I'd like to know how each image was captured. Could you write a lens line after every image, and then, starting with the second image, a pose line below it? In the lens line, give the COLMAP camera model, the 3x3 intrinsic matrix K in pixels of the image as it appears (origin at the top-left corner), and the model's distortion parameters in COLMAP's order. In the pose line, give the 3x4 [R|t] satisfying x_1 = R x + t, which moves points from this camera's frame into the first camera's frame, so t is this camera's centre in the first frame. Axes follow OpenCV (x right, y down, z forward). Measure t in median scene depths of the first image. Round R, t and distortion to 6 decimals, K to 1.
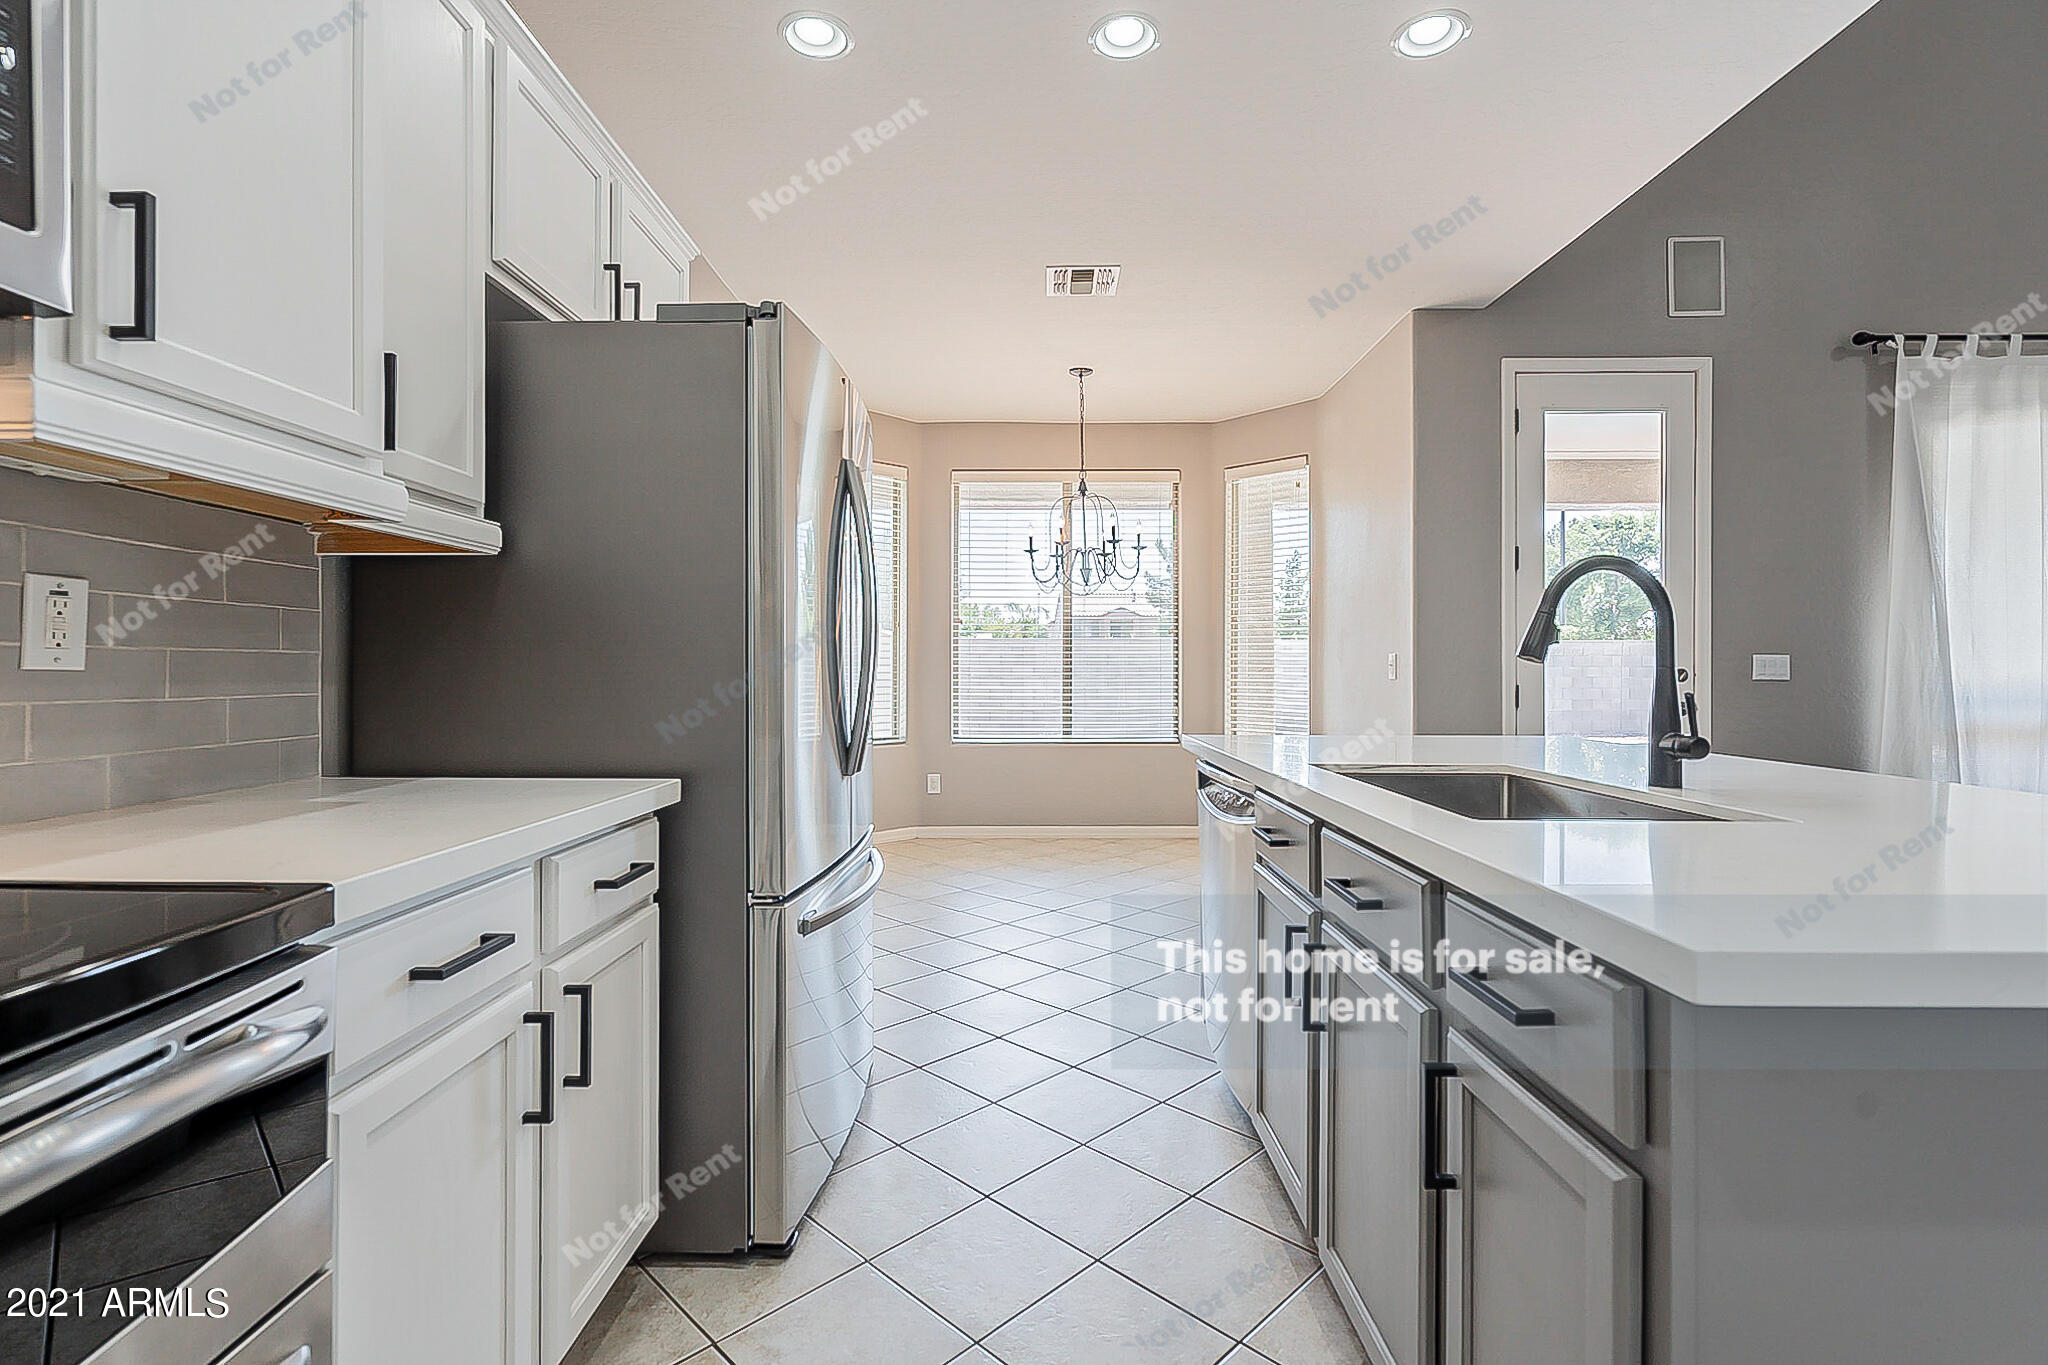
lens RADIAL K [[950.2, 0, 1024.3], [0, 950.2, 677.4], [0, 0, 1]] dist [-0.004888, 0.003498]
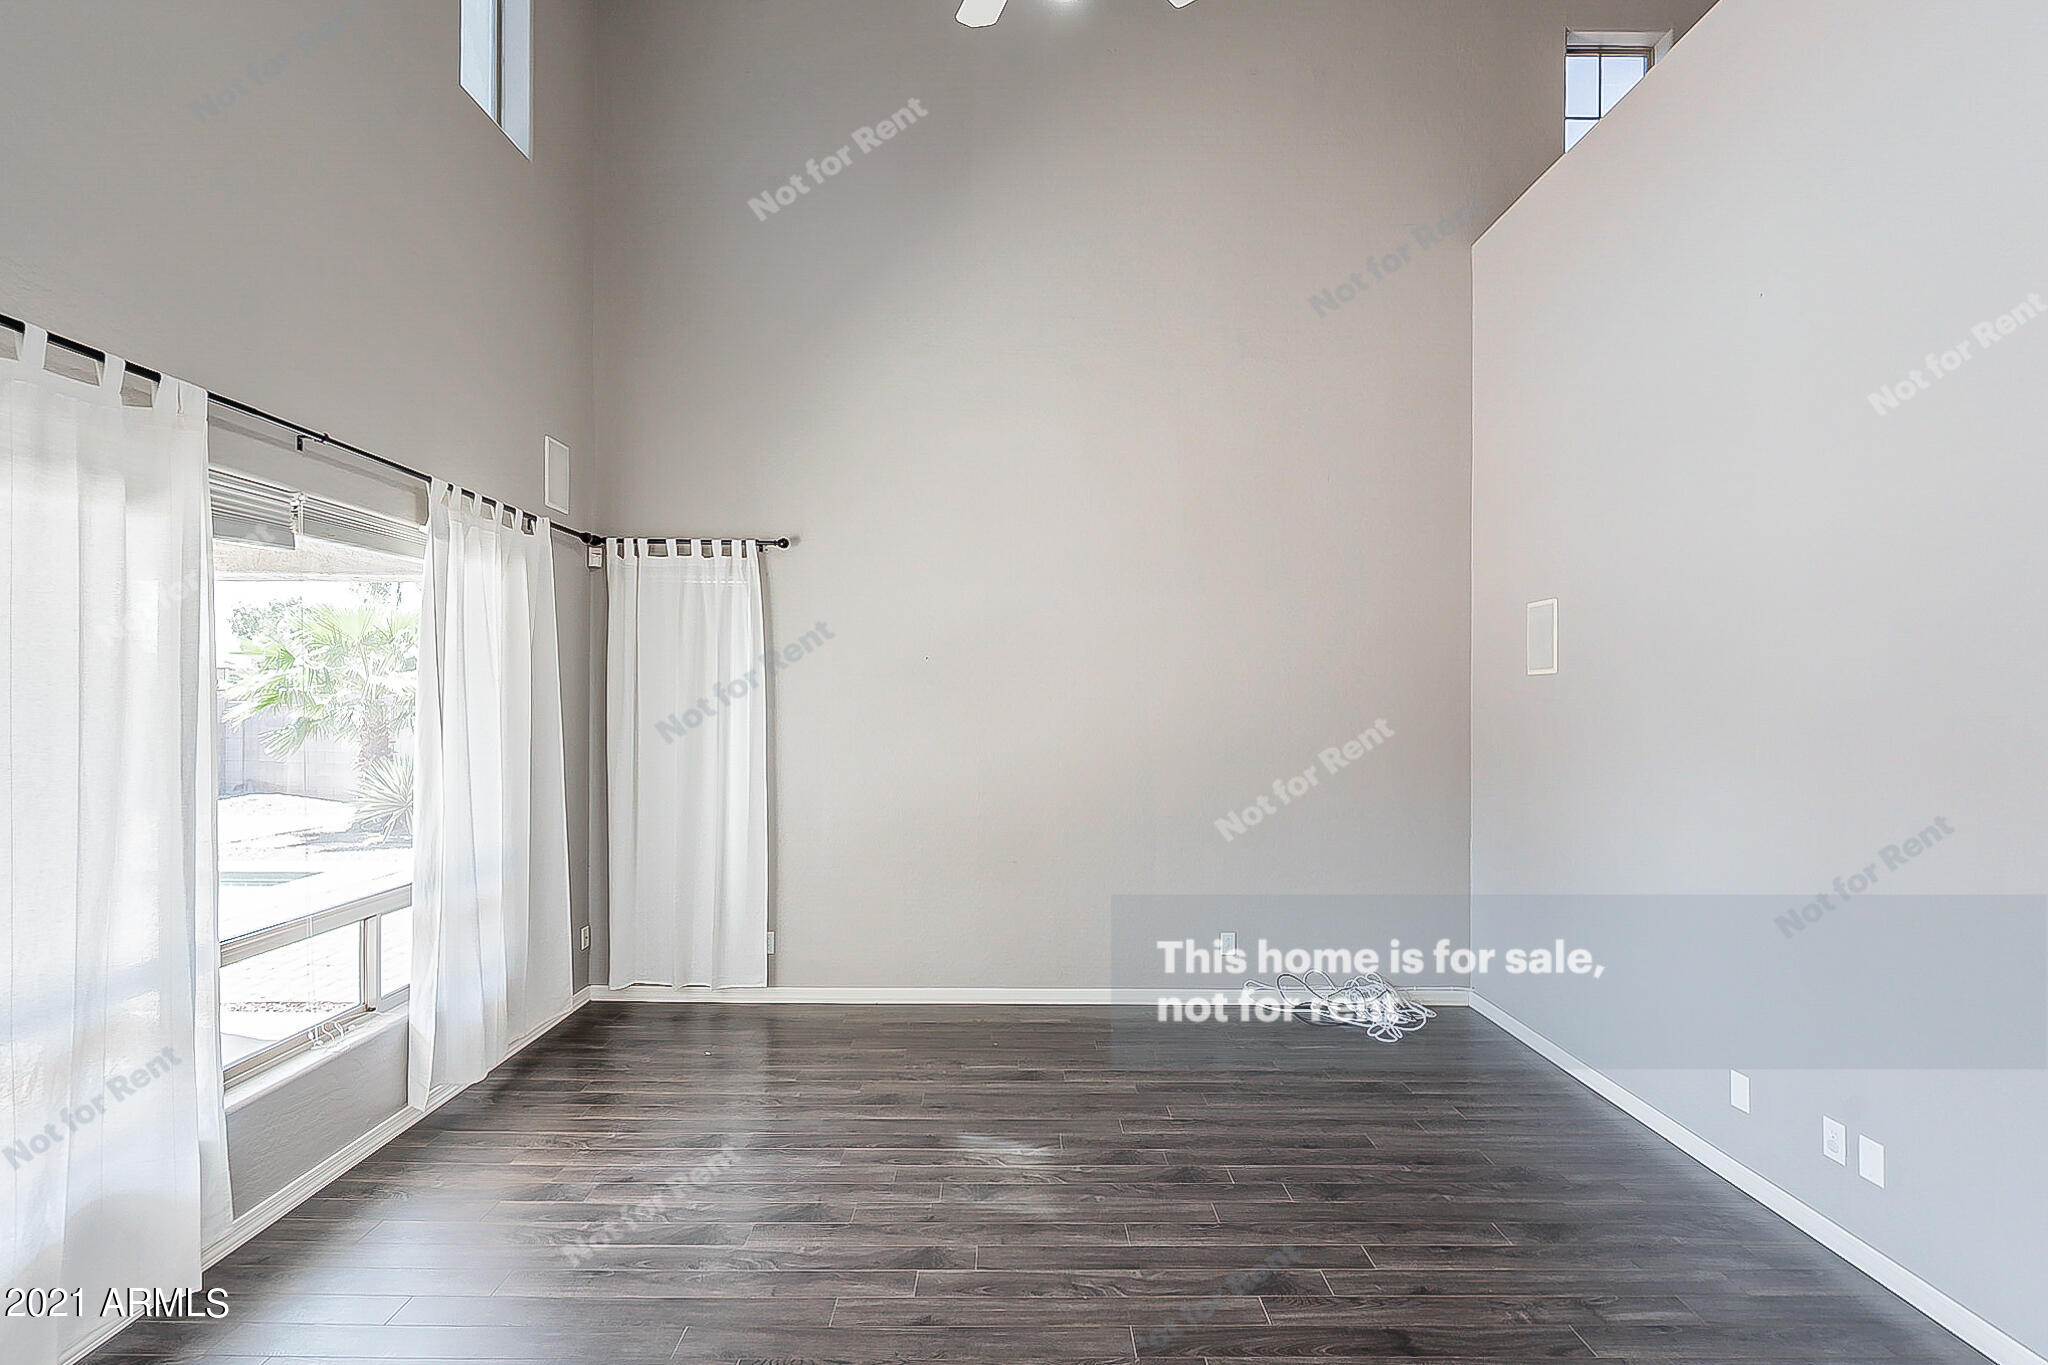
lens RADIAL K [[950.2, 0, 1024.7], [0, 950.2, 693.8], [0, 0, 1]] dist [-0.004888, 0.003498]
pose [[-0.002560, 0.006963, 0.999972, 0.505488], [-0.002588, 0.999972, -0.006970, -0.150663], [-0.999993, -0.002606, -0.002542, 0.439116]]
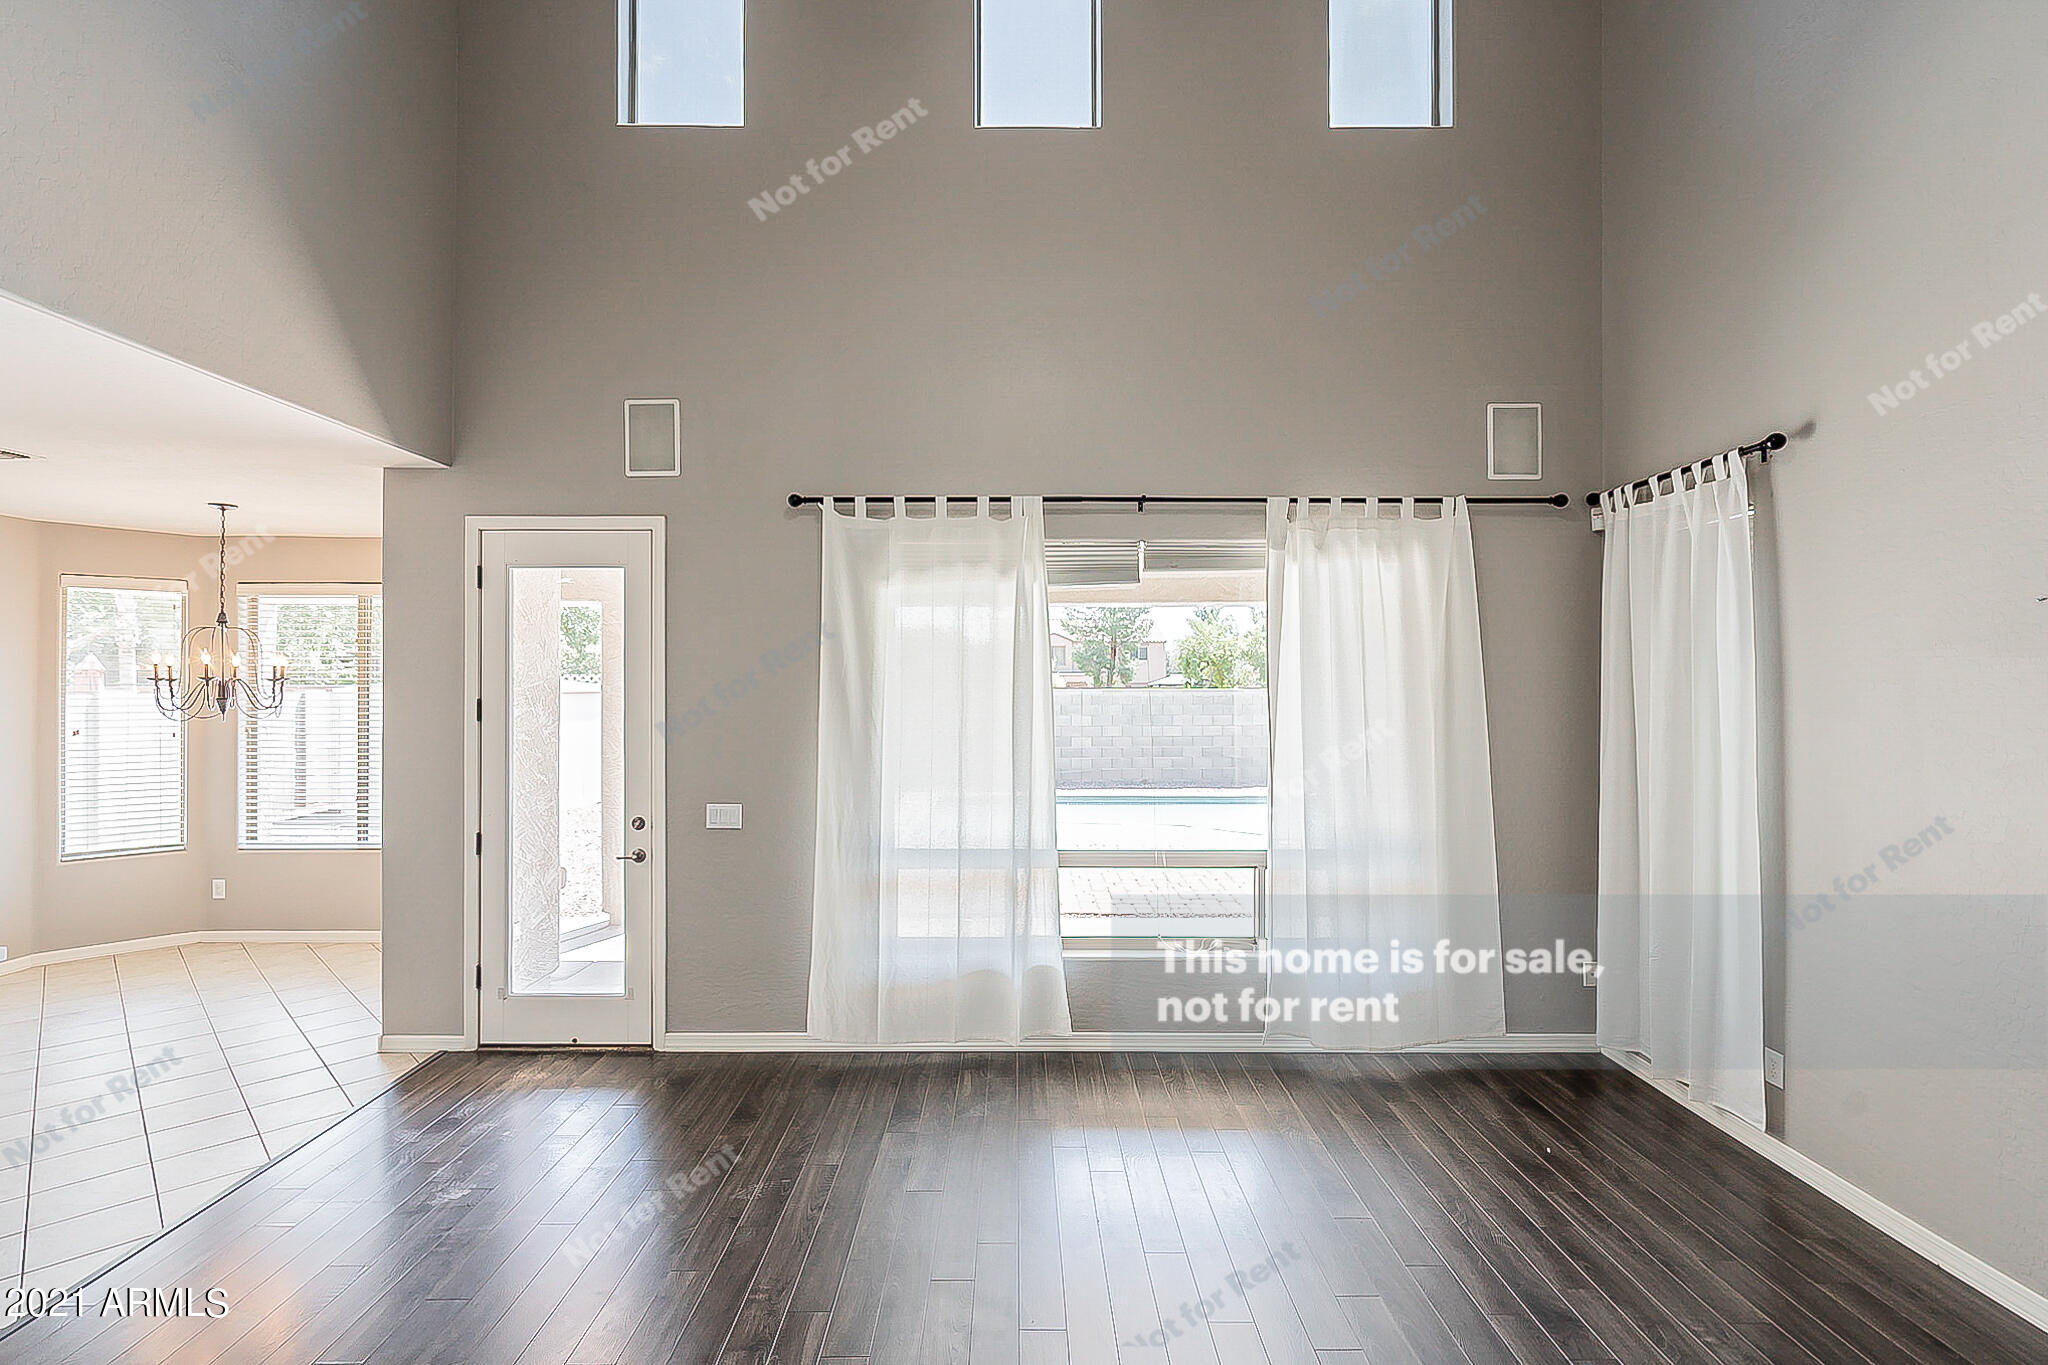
lens RADIAL K [[950.2, 0, 1015.5], [0, 950.2, 677.9], [0, 0, 1]] dist [-0.004888, 0.003498]
pose [[0.999998, 0.001267, 0.001534, 1.115877], [-0.001240, 0.999843, -0.017675, -0.144595], [-0.001556, 0.017673, 0.999843, -0.032648]]
